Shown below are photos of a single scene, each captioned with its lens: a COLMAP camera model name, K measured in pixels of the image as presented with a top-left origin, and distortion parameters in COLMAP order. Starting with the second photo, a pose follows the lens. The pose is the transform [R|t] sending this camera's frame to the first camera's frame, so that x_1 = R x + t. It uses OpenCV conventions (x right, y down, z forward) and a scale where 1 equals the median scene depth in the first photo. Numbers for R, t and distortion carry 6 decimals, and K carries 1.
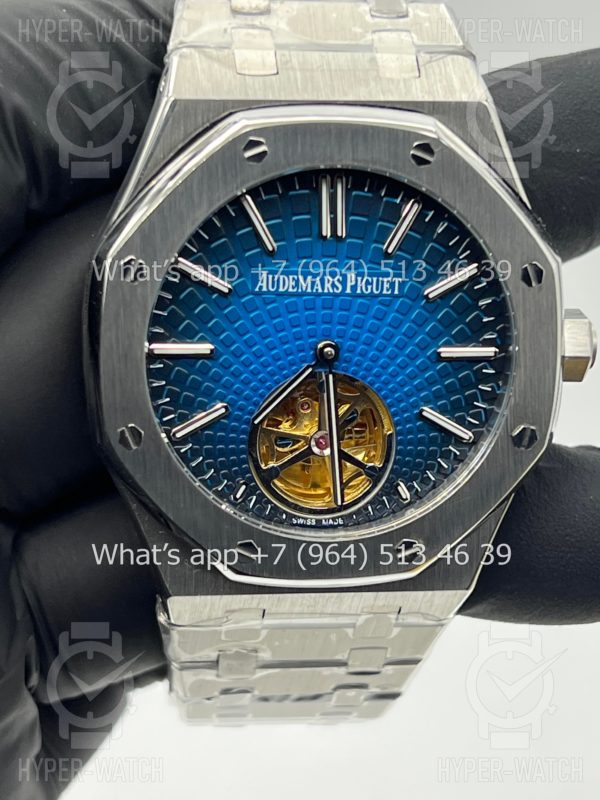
lens RADIAL K [[1921.3, 0, 300.0], [0, 1921.3, 400.0], [0, 0, 1]] dist [0.245987, -0.610775]
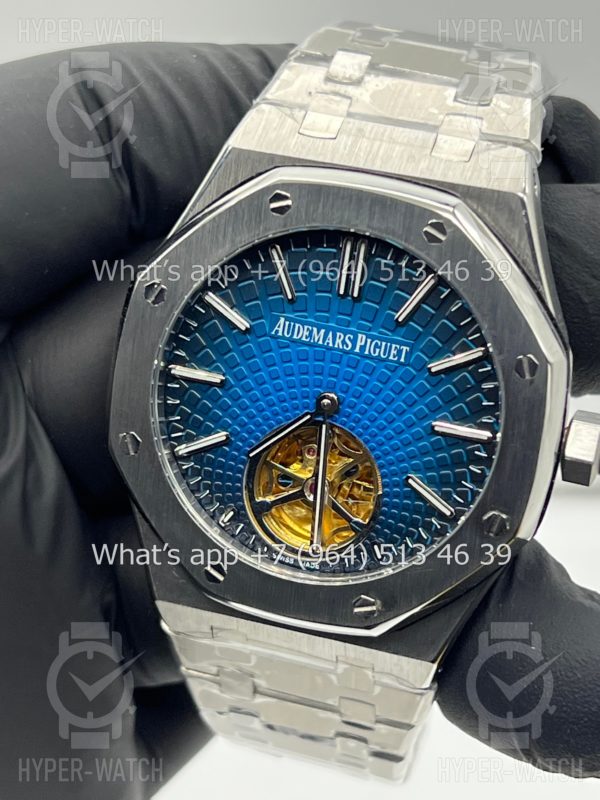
lens RADIAL K [[1921.3, 0, 300.0], [0, 1921.3, 400.0], [0, 0, 1]] dist [0.245987, -0.610775]
pose [[0.912172, 0.187741, -0.364275, 0.382649], [-0.204512, 0.978834, -0.007638, -0.015675], [0.355131, 0.081465, 0.931260, 0.015164]]
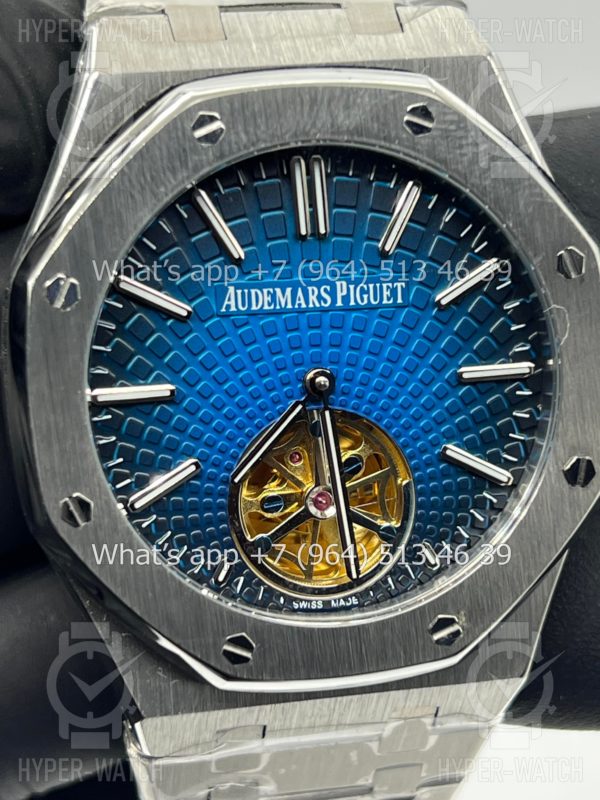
lens RADIAL K [[1921.3, 0, 300.0], [0, 1921.3, 400.0], [0, 0, 1]] dist [0.245987, -0.610775]
pose [[0.995315, -0.084878, 0.046309, -0.030416], [0.088481, 0.992673, -0.082290, 0.045451], [-0.038986, 0.086002, 0.995532, 0.222384]]
